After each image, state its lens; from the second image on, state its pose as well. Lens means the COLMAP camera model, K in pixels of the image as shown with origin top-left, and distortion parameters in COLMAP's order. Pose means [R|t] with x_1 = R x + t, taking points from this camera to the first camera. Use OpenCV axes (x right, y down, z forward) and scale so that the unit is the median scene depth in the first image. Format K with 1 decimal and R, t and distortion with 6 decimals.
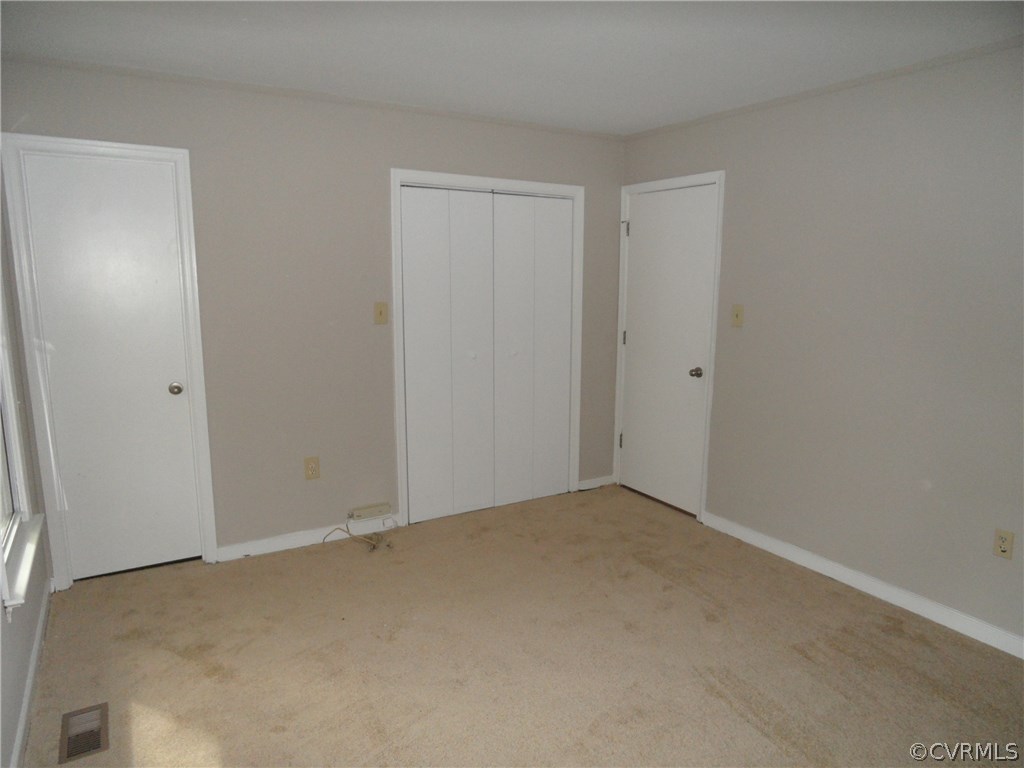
lens RADIAL K [[676.5, 0, 510.6], [0, 676.5, 383.6], [0, 0, 1]] dist [-0.012431, 0.006391]
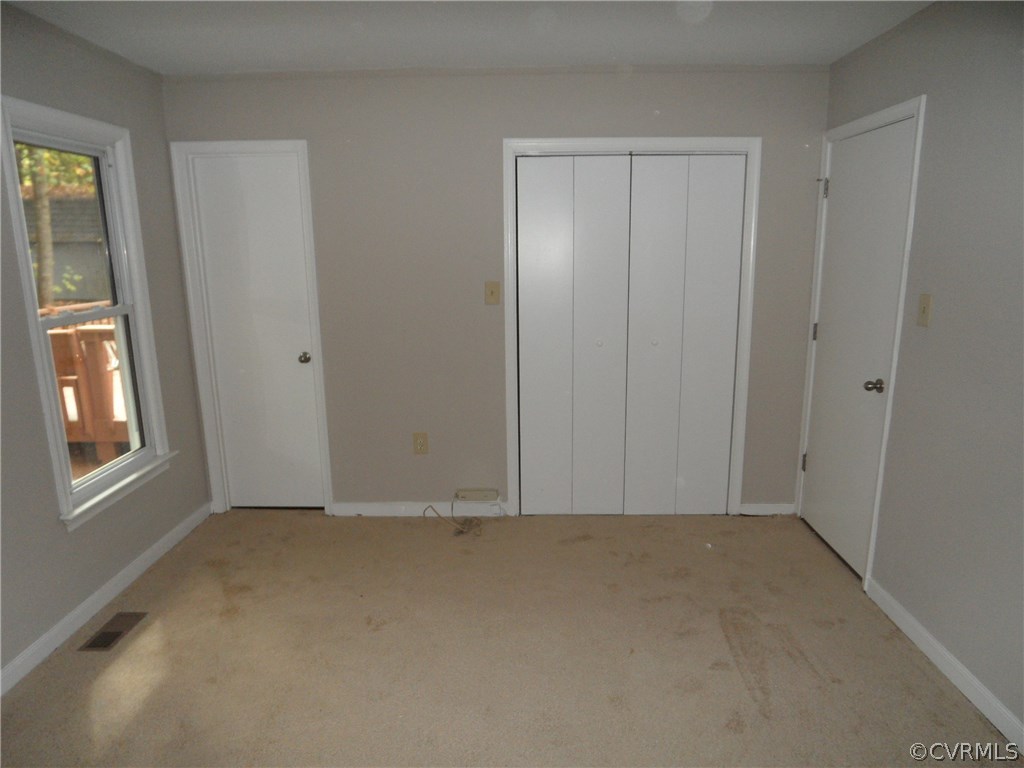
lens RADIAL K [[666.7, 0, 510.7], [0, 666.7, 382.9], [0, 0, 1]] dist [-0.023980, -0.003317]
pose [[0.847321, 0.094024, -0.522692, 0.334893], [-0.072337, 0.995463, 0.061804, -0.037532], [0.526132, -0.014558, 0.850278, 0.210629]]
